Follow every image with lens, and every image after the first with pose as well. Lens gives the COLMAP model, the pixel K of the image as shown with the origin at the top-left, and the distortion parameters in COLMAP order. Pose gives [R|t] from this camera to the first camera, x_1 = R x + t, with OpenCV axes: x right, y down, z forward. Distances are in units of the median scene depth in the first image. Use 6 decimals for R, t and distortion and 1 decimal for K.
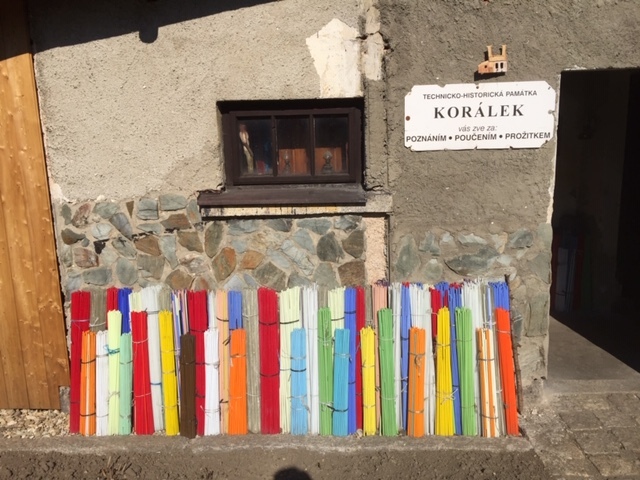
lens RADIAL K [[548.7, 0, 317.9], [0, 548.7, 228.0], [0, 0, 1]] dist [0.091713, -0.104125]
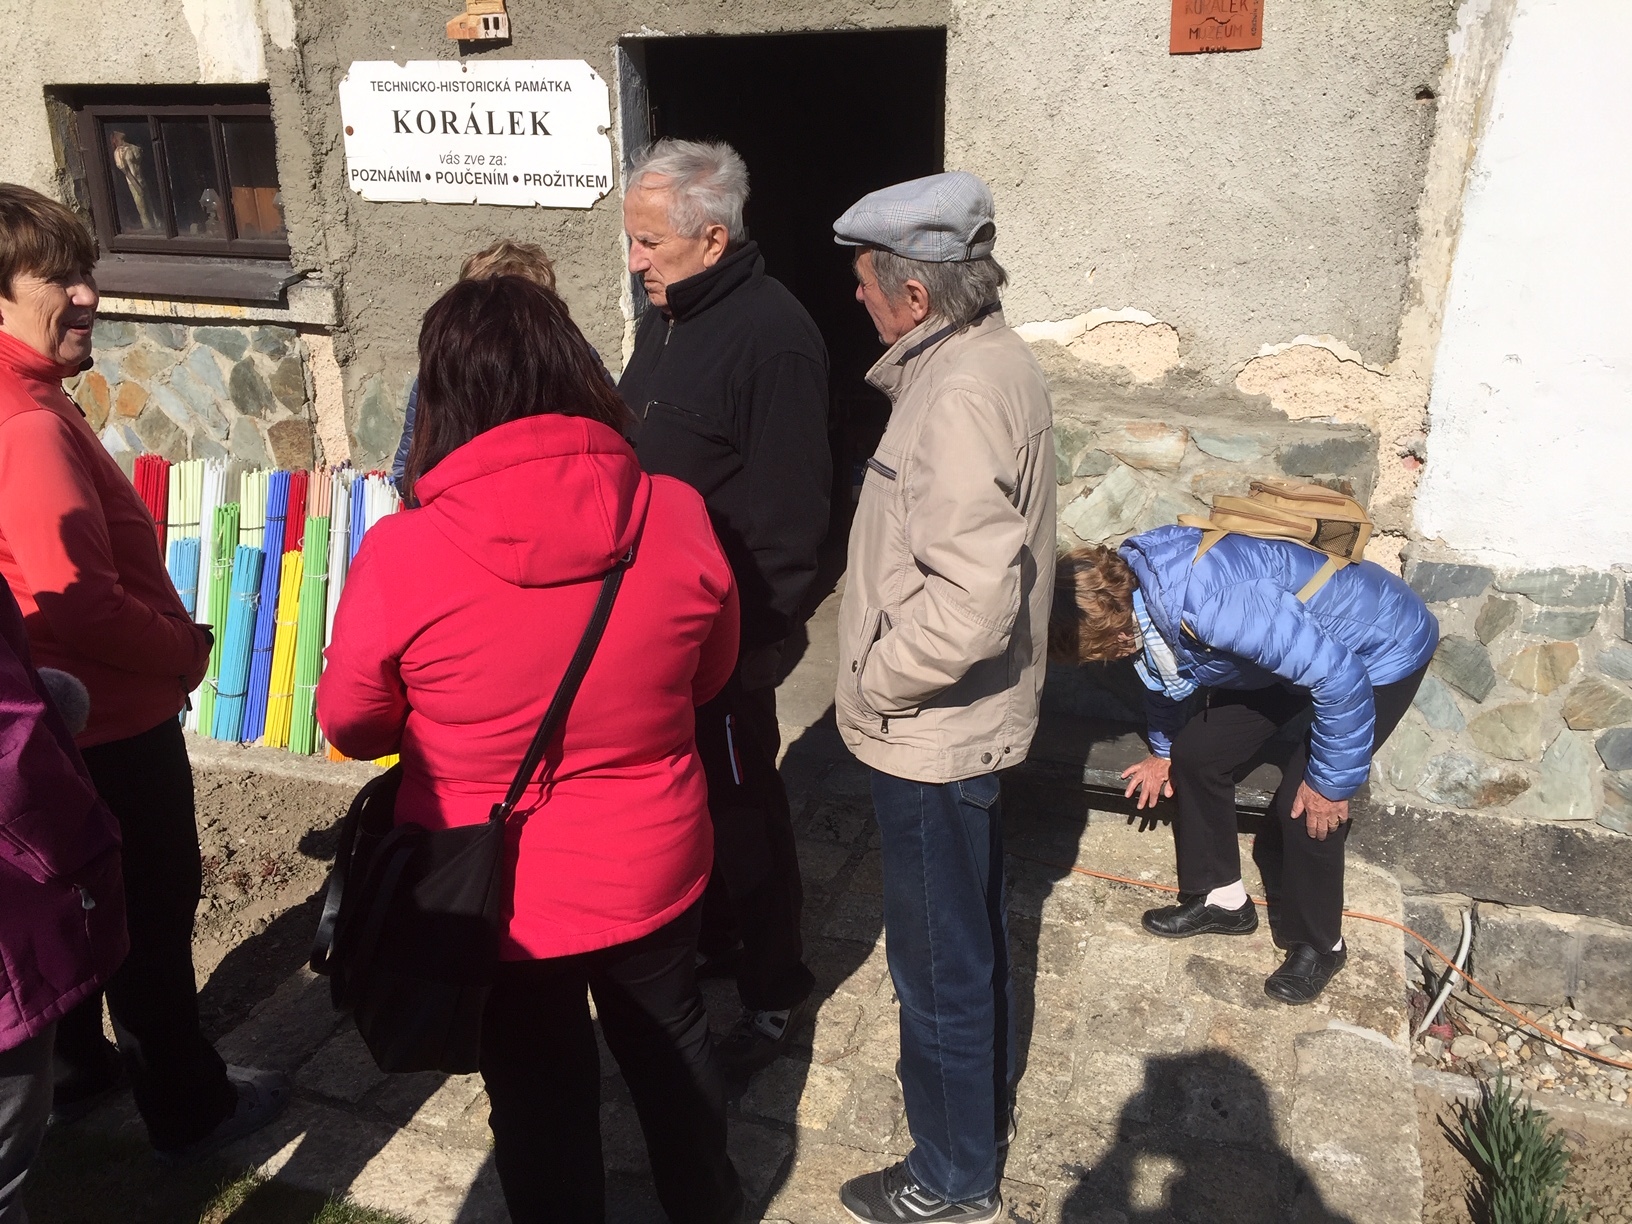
lens RADIAL K [[1394.7, 0, 816.0], [0, 1394.7, 612.0], [0, 0, 1]] dist [0.077134, -0.103100]
pose [[0.948976, 0.128364, -0.288039, 0.972672], [-0.085090, 0.983755, 0.158068, -0.012240], [0.303650, -0.125493, 0.944483, -0.110310]]
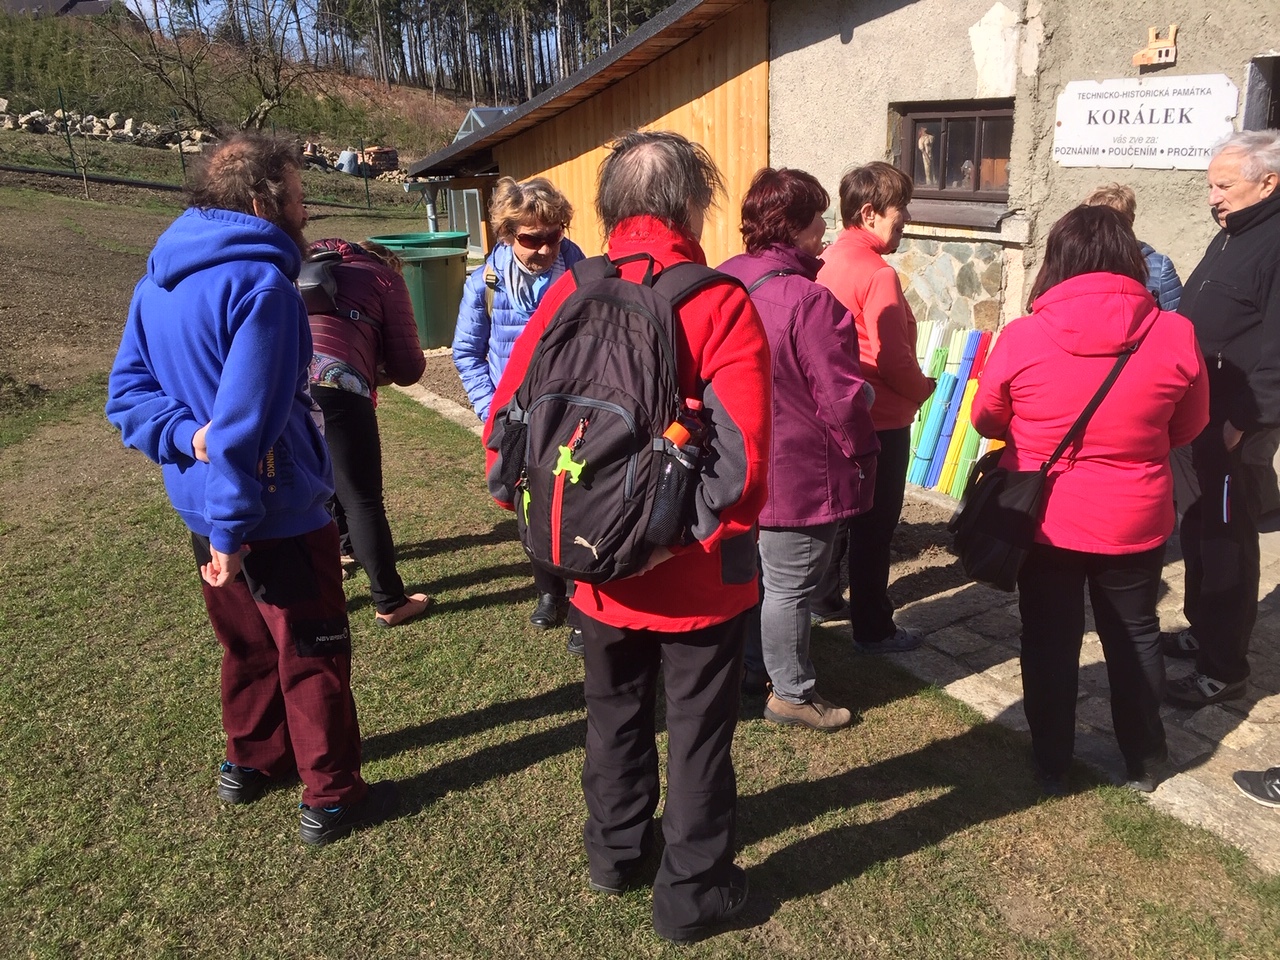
lens RADIAL K [[1097.4, 0, 635.7], [0, 1097.4, 456.0], [0, 0, 1]] dist [0.091713, -0.104125]
pose [[0.550519, 0.253724, -0.795332, 1.226362], [-0.140774, 0.967267, 0.211132, 0.010239], [0.822868, -0.004270, 0.568217, -0.414649]]
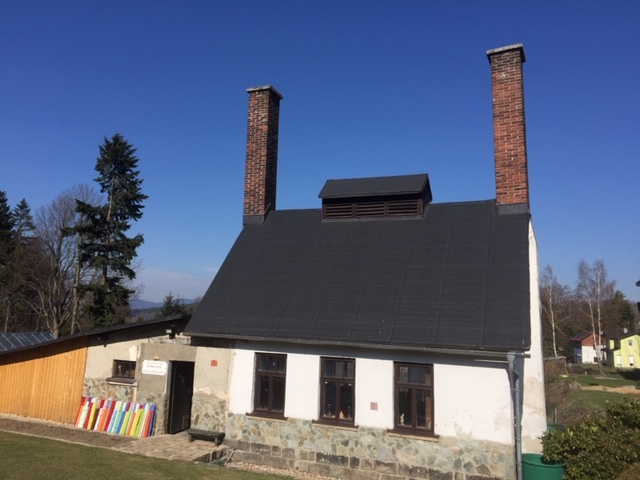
lens RADIAL K [[548.7, 0, 317.9], [0, 548.7, 228.0], [0, 0, 1]] dist [0.091713, -0.104125]
pose [[0.926611, 0.007607, -0.375945, 3.468764], [-0.137135, 0.937771, -0.319029, 0.008212], [0.350123, 0.347171, 0.869992, -3.199309]]
